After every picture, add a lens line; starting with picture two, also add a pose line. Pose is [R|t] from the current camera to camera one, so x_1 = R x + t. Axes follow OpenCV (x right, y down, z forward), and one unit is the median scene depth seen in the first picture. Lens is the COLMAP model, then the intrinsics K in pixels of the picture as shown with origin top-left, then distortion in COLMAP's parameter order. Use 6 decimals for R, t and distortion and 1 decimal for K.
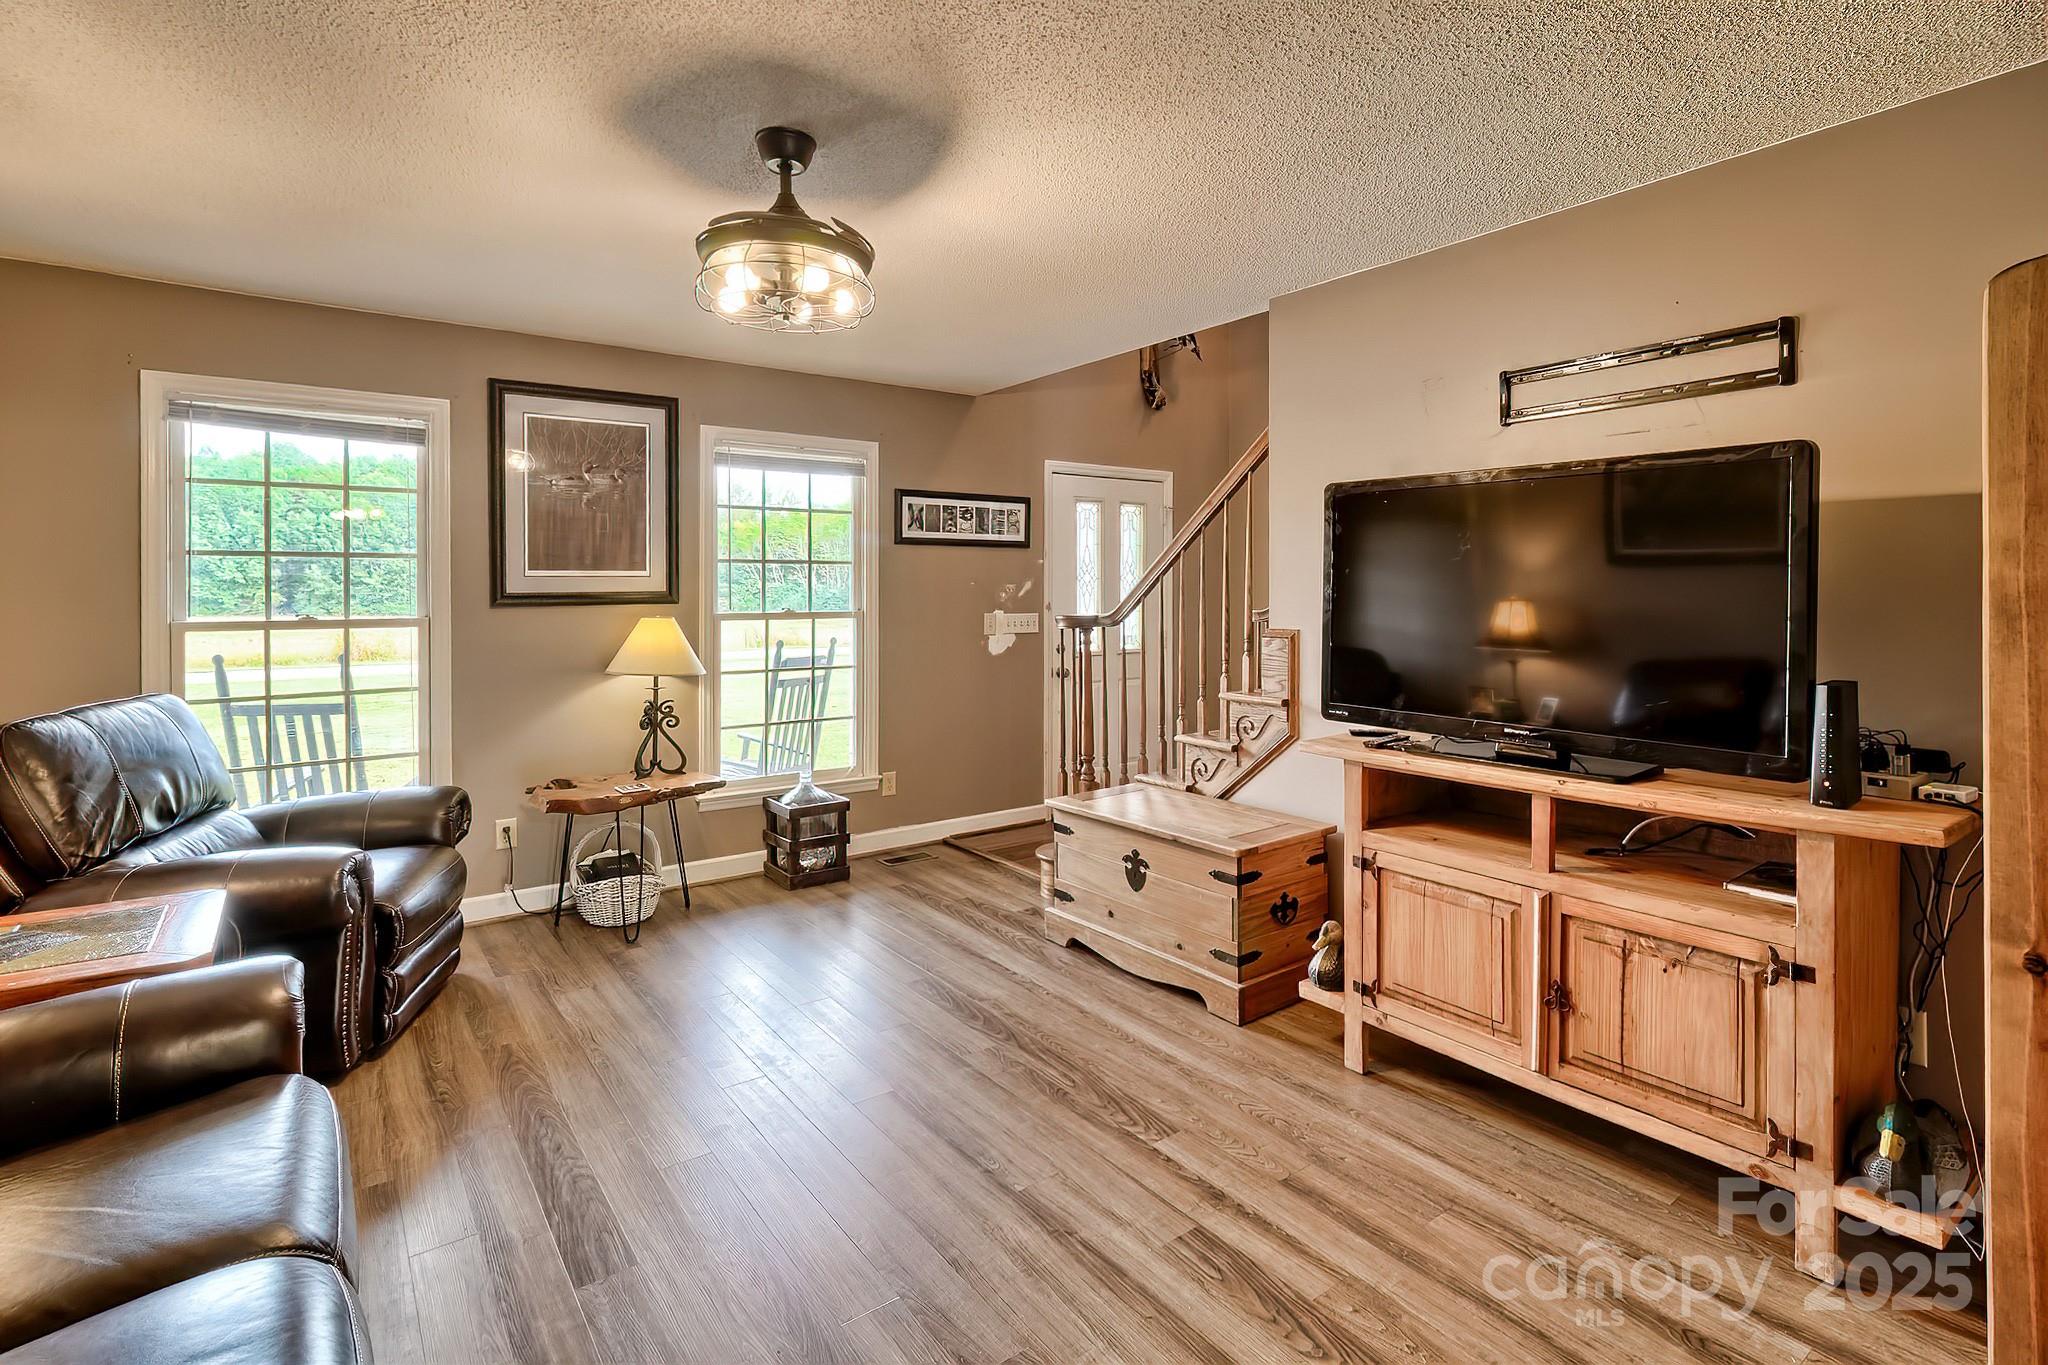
lens RADIAL K [[968.6, 0, 985.5], [0, 968.6, 599.9], [0, 0, 1]] dist [-0.000392, 0.002472]
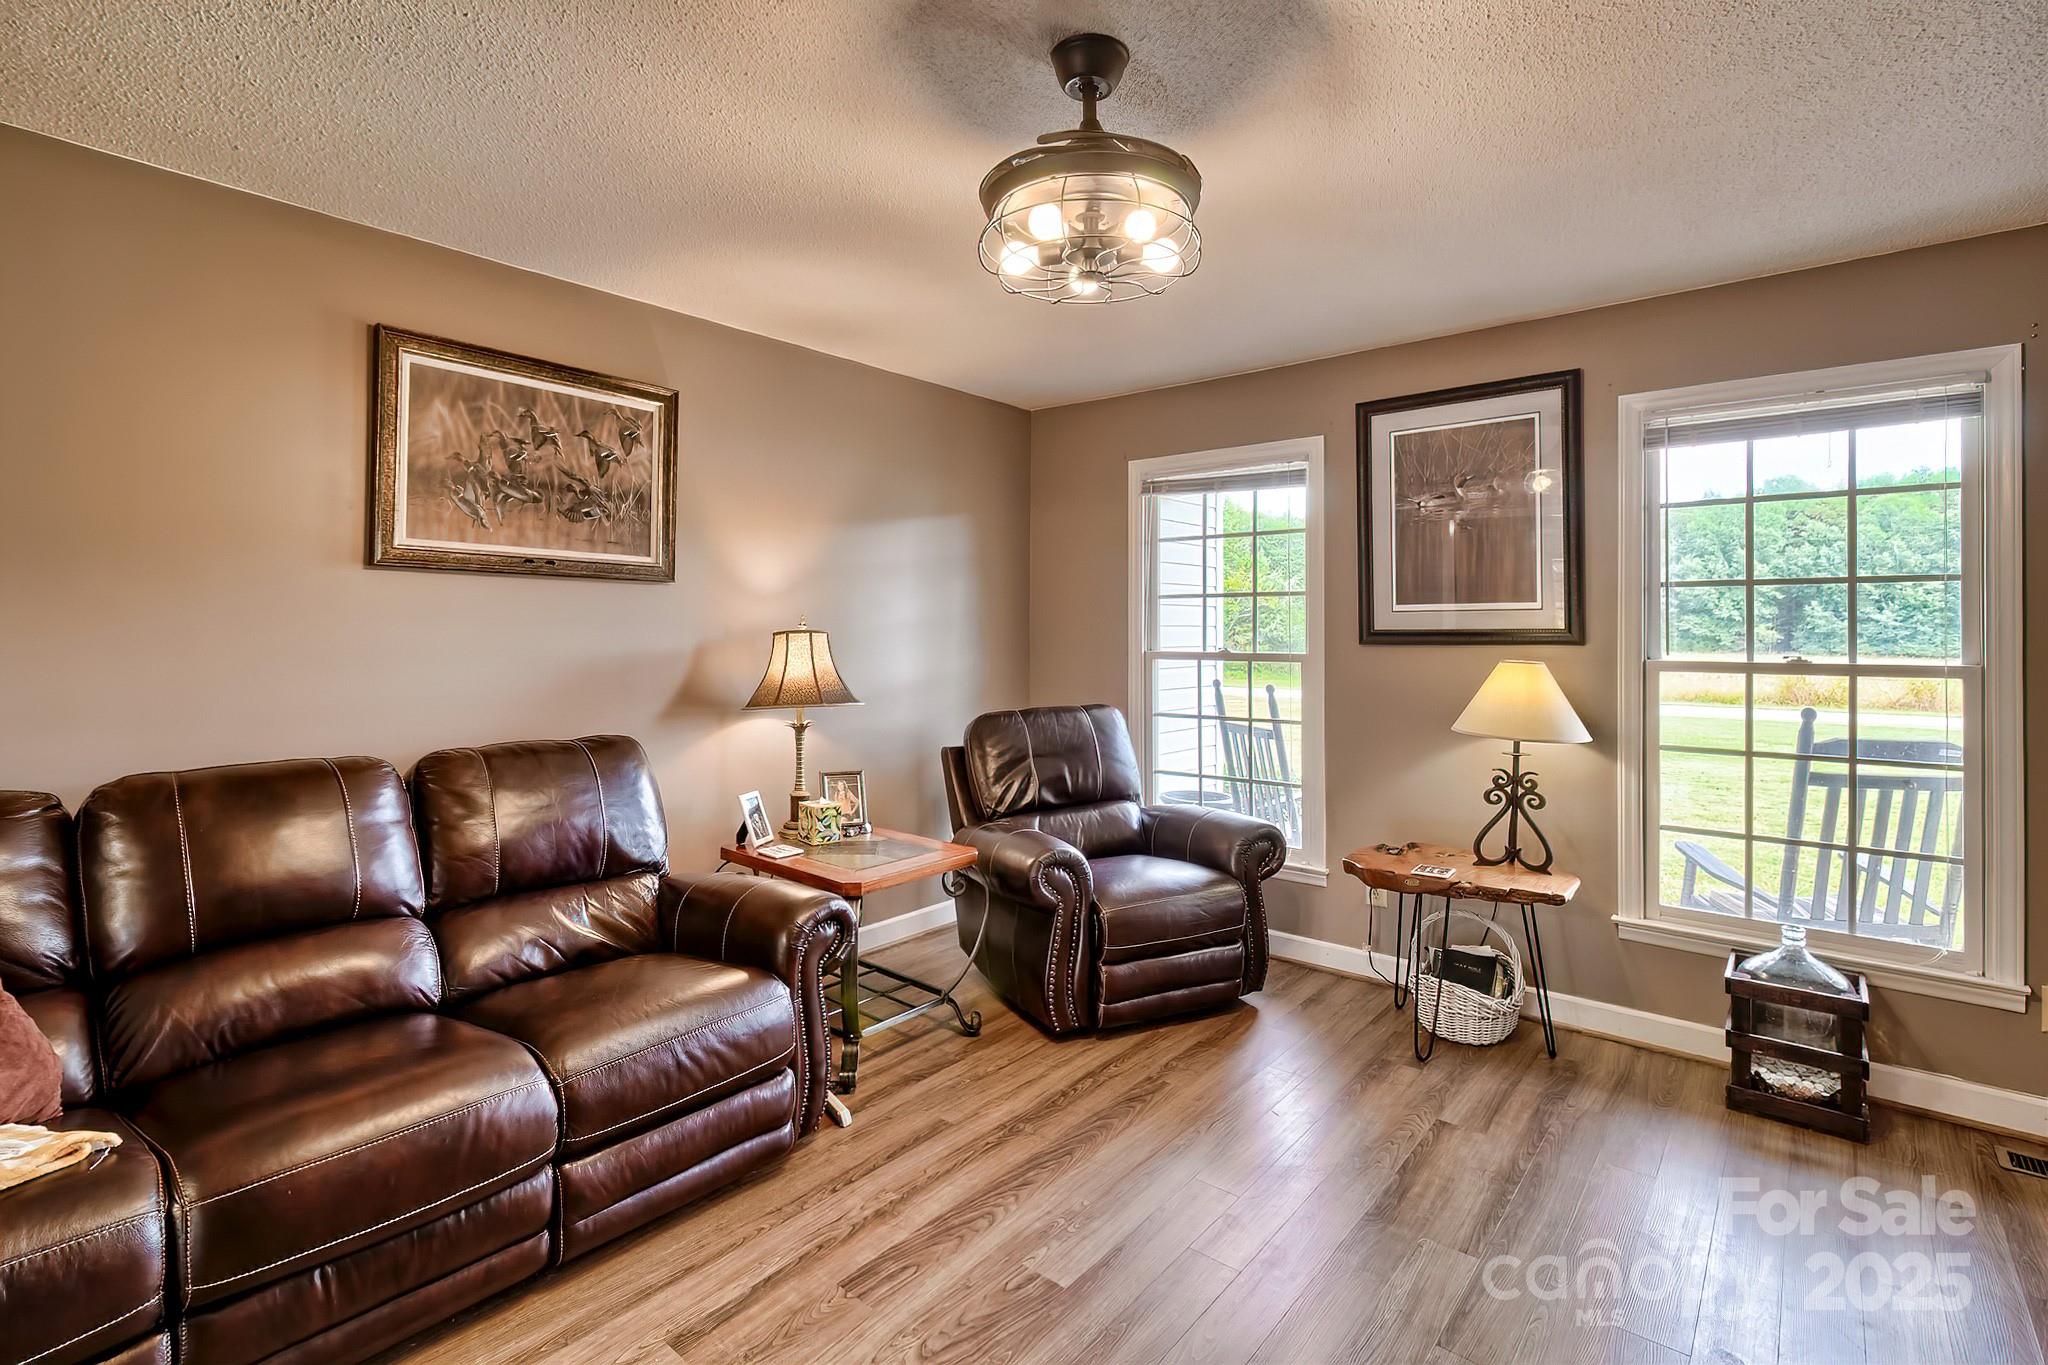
lens RADIAL K [[968.6, 0, 1023.5], [0, 968.6, 625.5], [0, 0, 1]] dist [-0.000392, 0.002472]
pose [[0.254461, -0.002311, -0.967080, 0.293086], [-0.010220, 0.999935, -0.005078, -0.003179], [0.967029, 0.011175, 0.254420, 0.405749]]
